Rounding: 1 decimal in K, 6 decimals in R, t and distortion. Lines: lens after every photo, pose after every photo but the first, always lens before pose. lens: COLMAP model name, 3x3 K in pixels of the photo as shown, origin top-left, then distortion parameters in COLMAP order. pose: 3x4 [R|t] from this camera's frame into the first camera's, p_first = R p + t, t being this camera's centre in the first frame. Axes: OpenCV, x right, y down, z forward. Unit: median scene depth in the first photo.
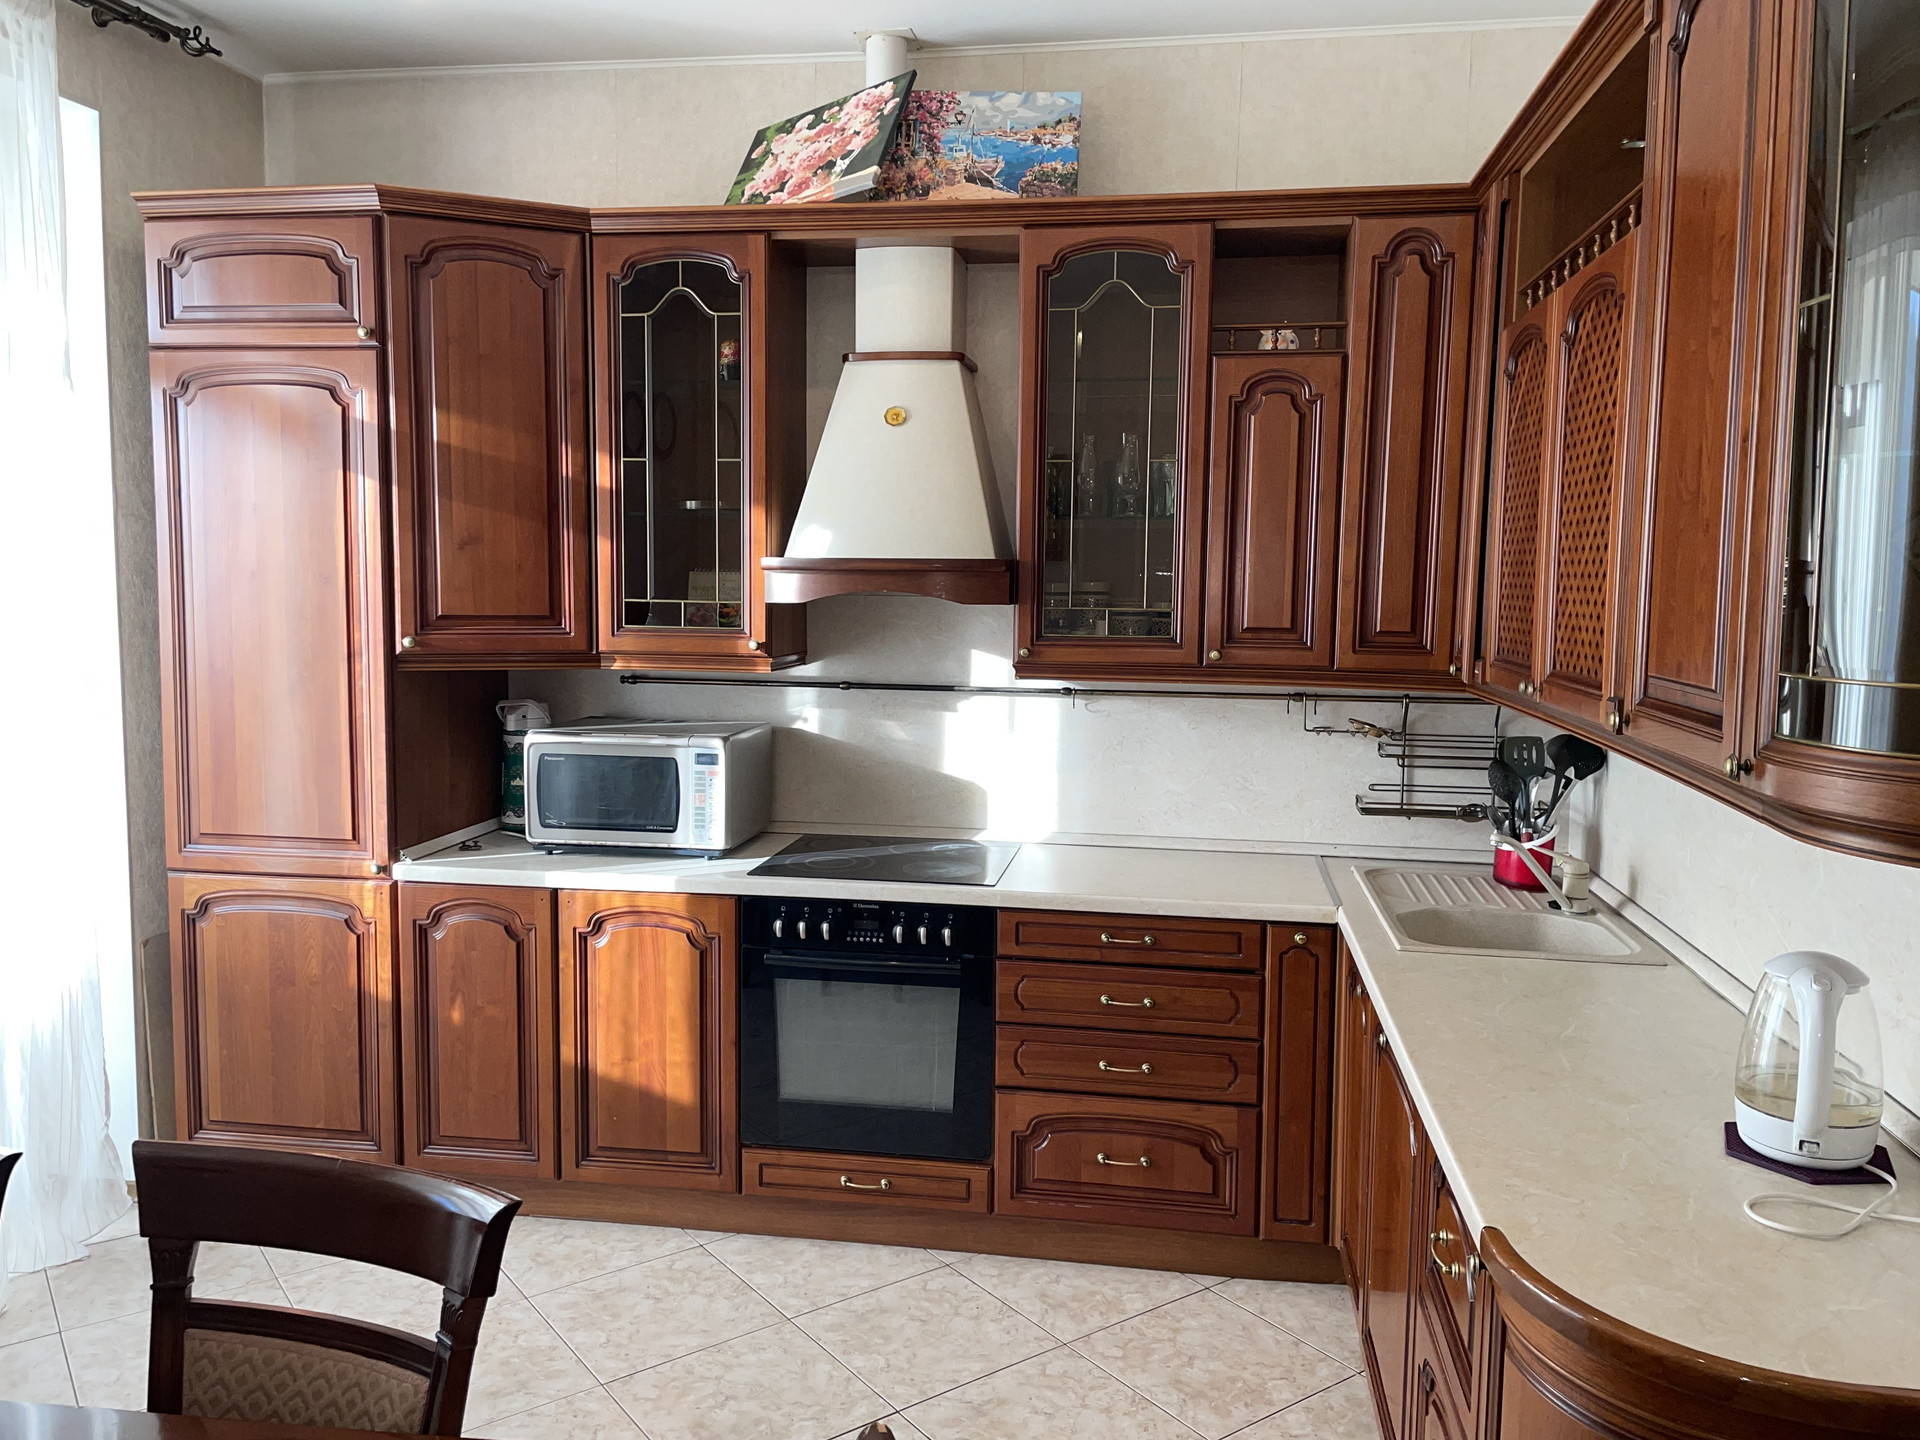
lens RADIAL K [[1477.5, 0, 951.1], [0, 1477.5, 711.7], [0, 0, 1]] dist [0.083860, -0.060414]
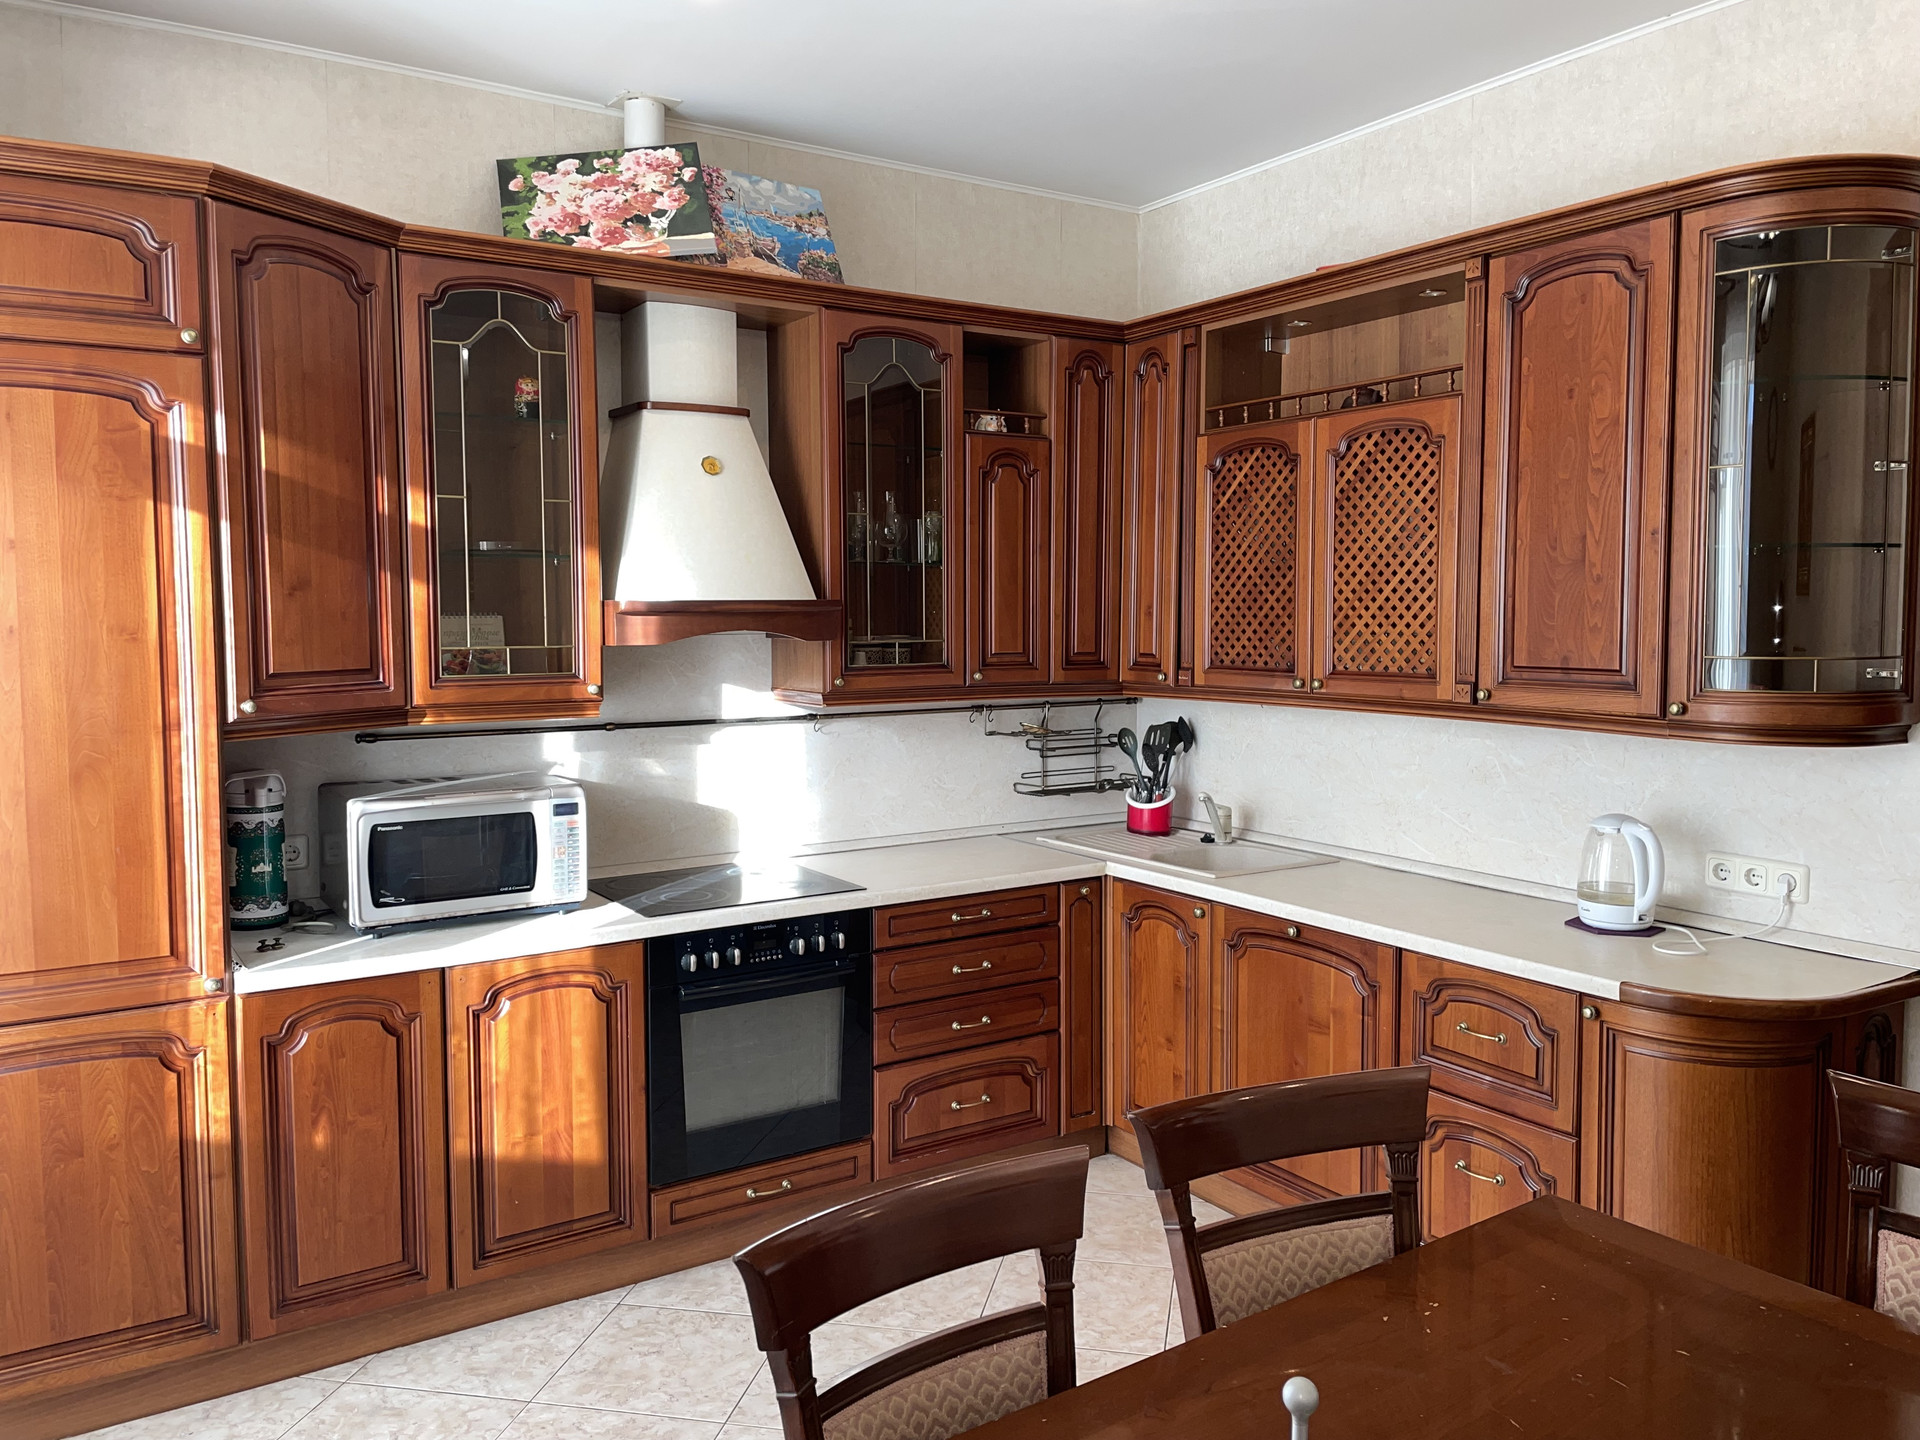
lens RADIAL K [[1477.5, 0, 967.1], [0, 1477.5, 712.0], [0, 0, 1]] dist [0.083860, -0.060414]
pose [[0.736712, -0.063026, 0.673263, -0.625264], [0.077204, 0.996976, 0.008849, -0.019603], [-0.671785, 0.045459, 0.739350, 0.102443]]
